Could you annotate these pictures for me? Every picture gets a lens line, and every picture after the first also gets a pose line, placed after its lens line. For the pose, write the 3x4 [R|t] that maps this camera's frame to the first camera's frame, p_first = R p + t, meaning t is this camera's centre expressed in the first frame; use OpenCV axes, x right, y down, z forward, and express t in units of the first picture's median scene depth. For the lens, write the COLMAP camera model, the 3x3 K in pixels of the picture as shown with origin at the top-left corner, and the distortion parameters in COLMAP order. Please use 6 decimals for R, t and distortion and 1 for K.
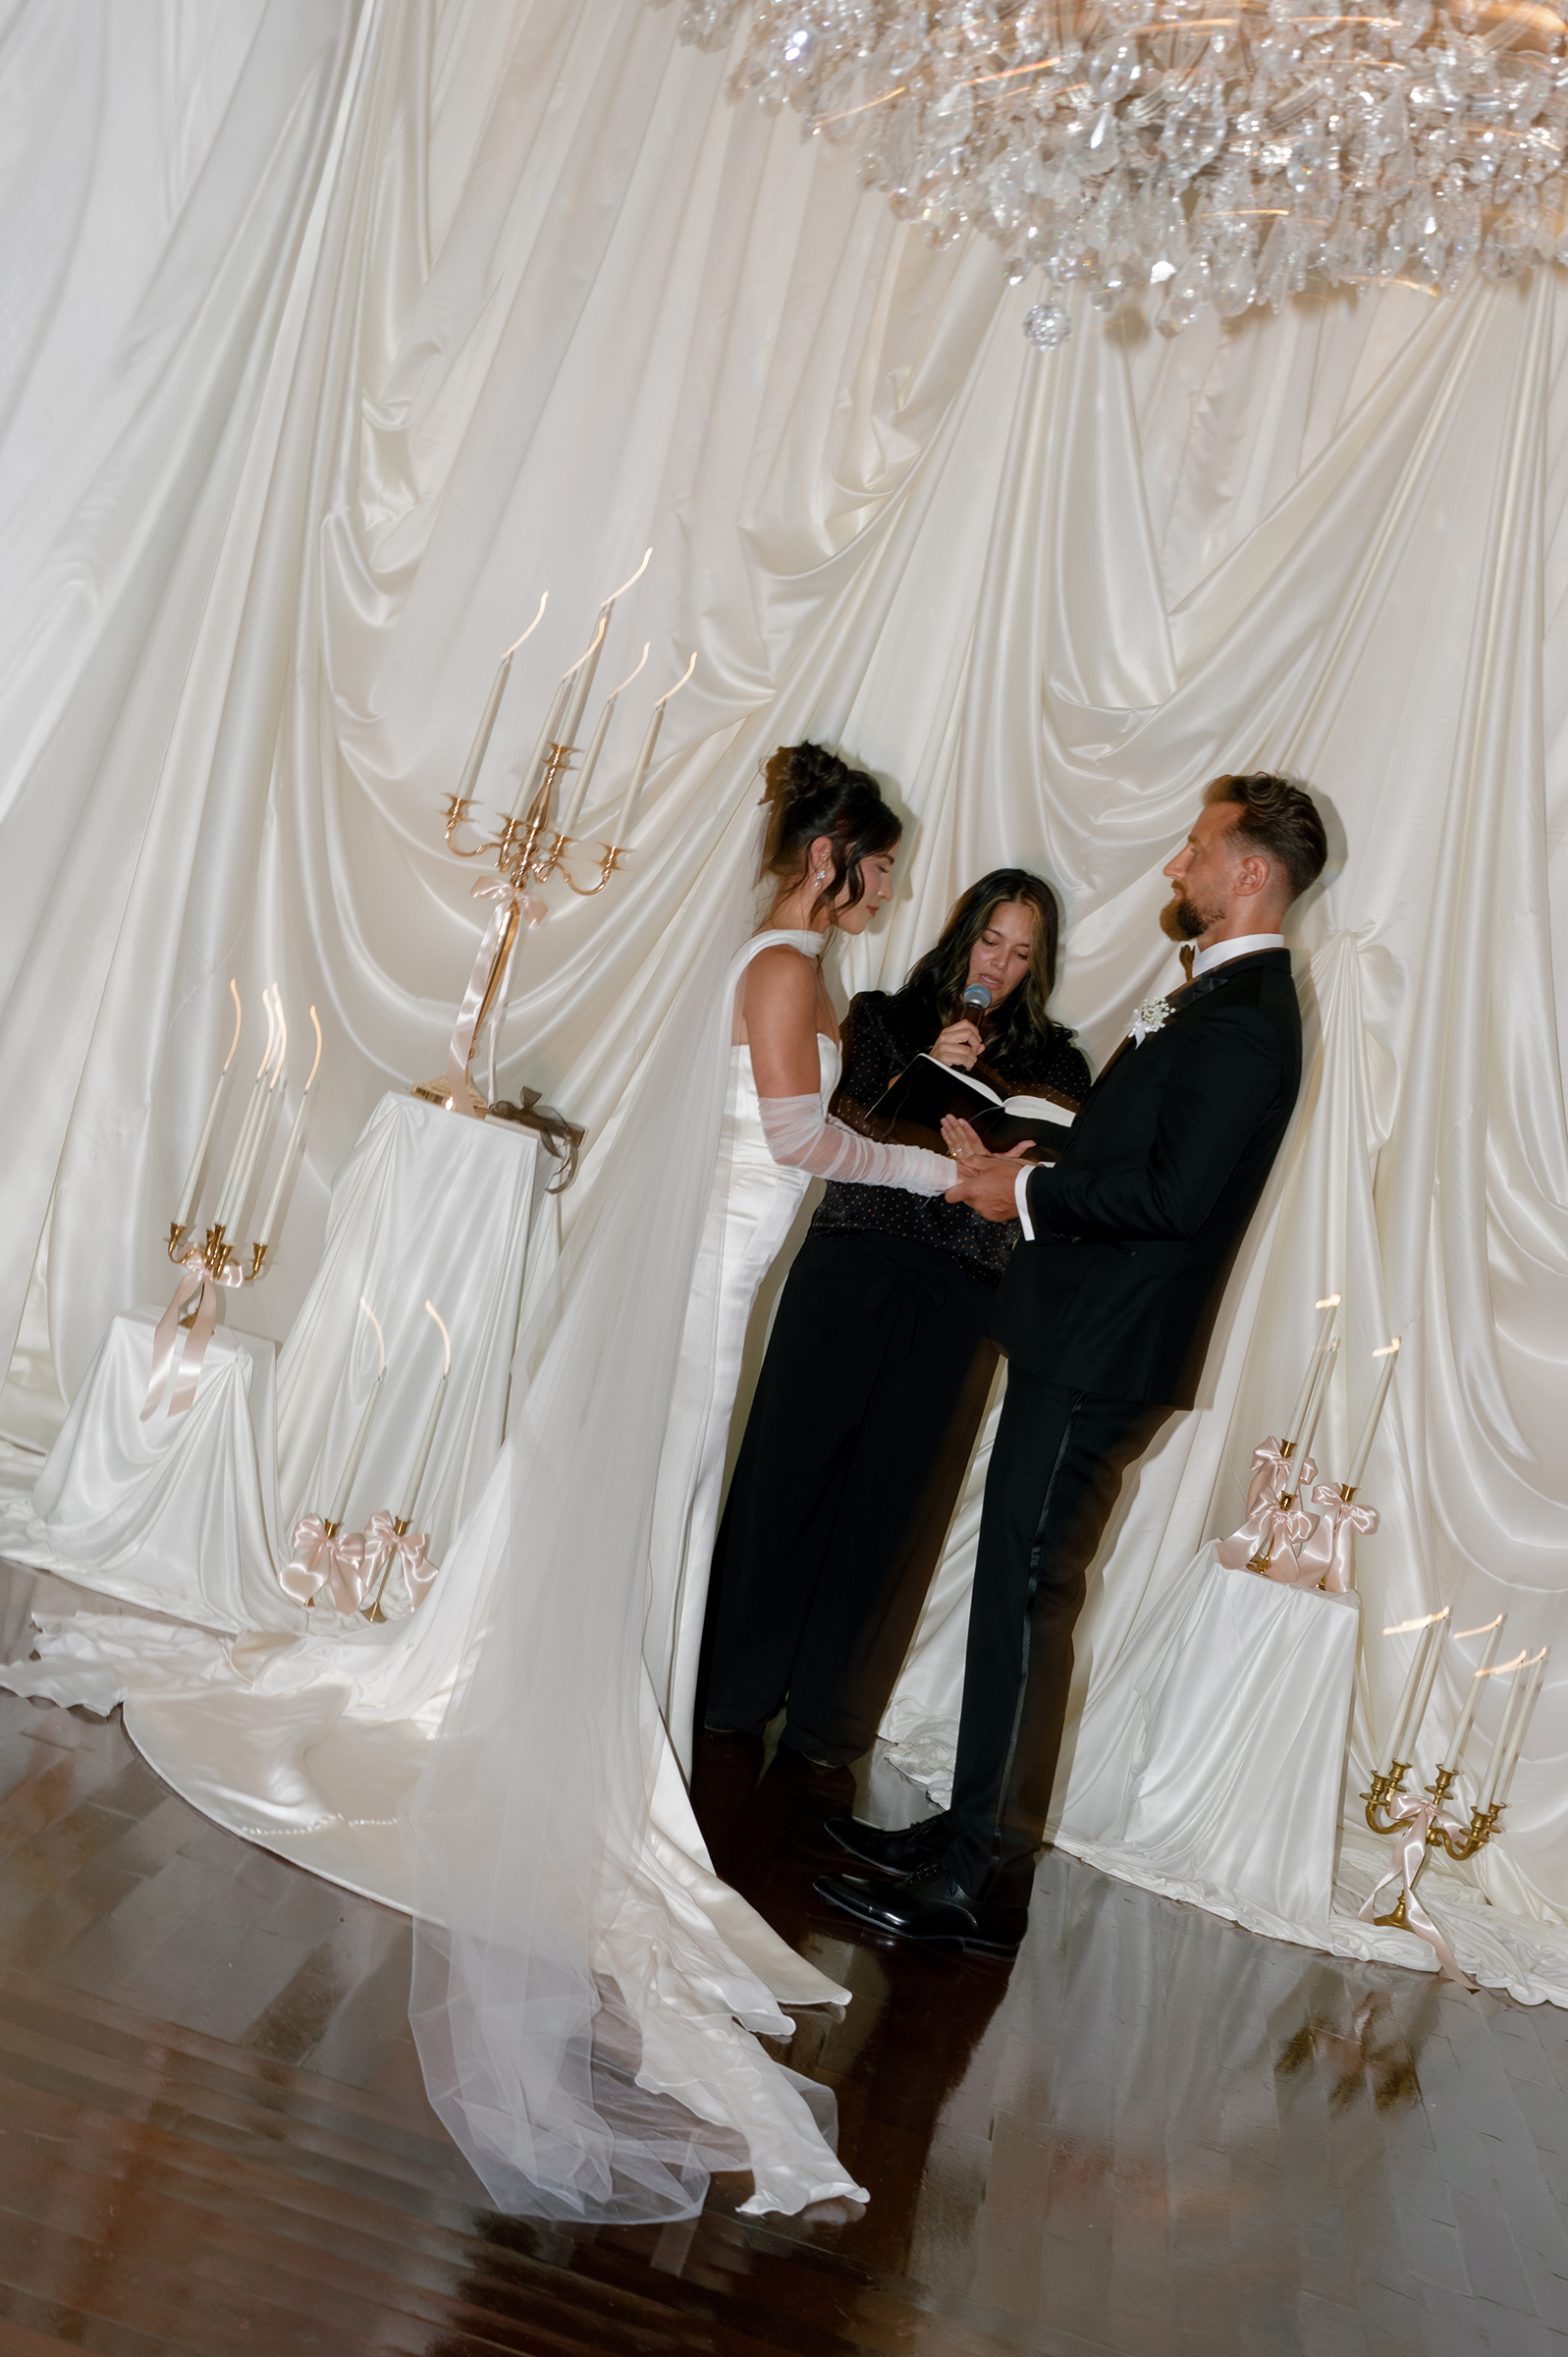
lens RADIAL K [[3391.6, 0, 784.0], [0, 3391.6, 1178.5], [0, 0, 1]] dist [-0.040491, -0.019089]
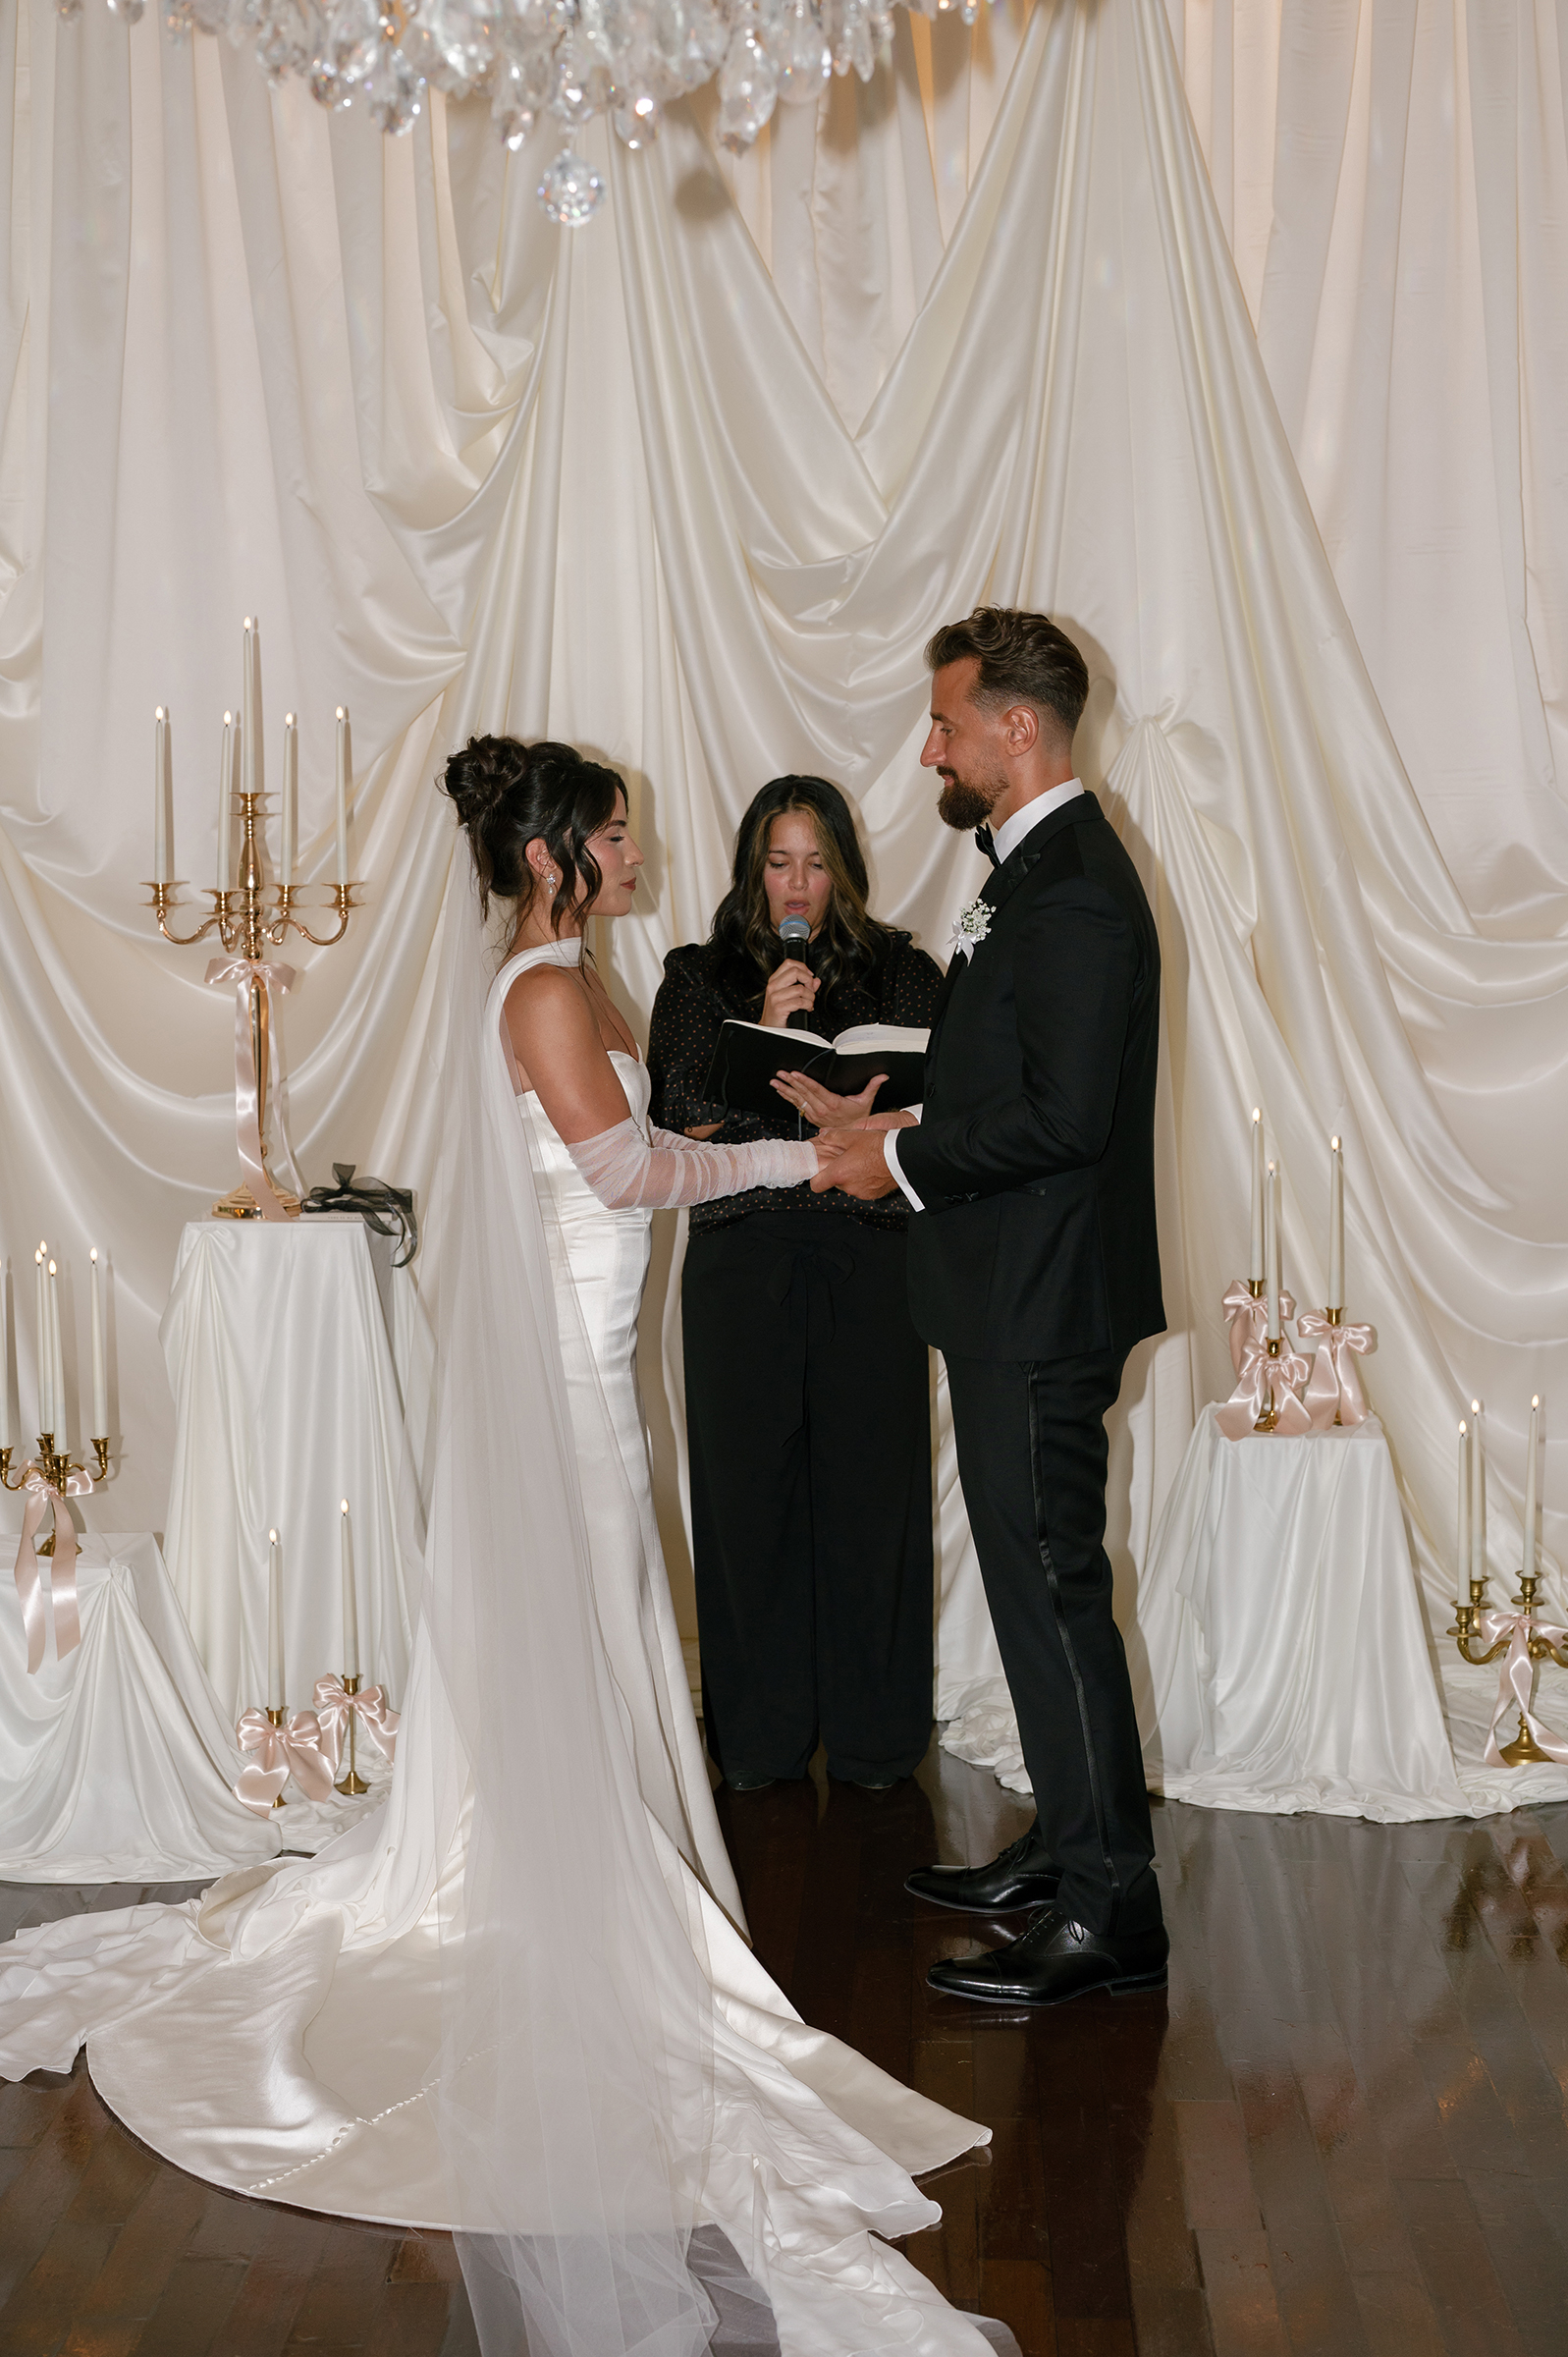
lens RADIAL K [[3344.4, 0, 827.3], [0, 3344.4, 1270.9], [0, 0, 1]] dist [-0.023298, -0.043030]
pose [[0.950891, -0.308376, 0.026656, 0.016664], [0.305757, 0.949221, 0.074109, -0.027480], [-0.048156, -0.062319, 0.996894, 0.111837]]
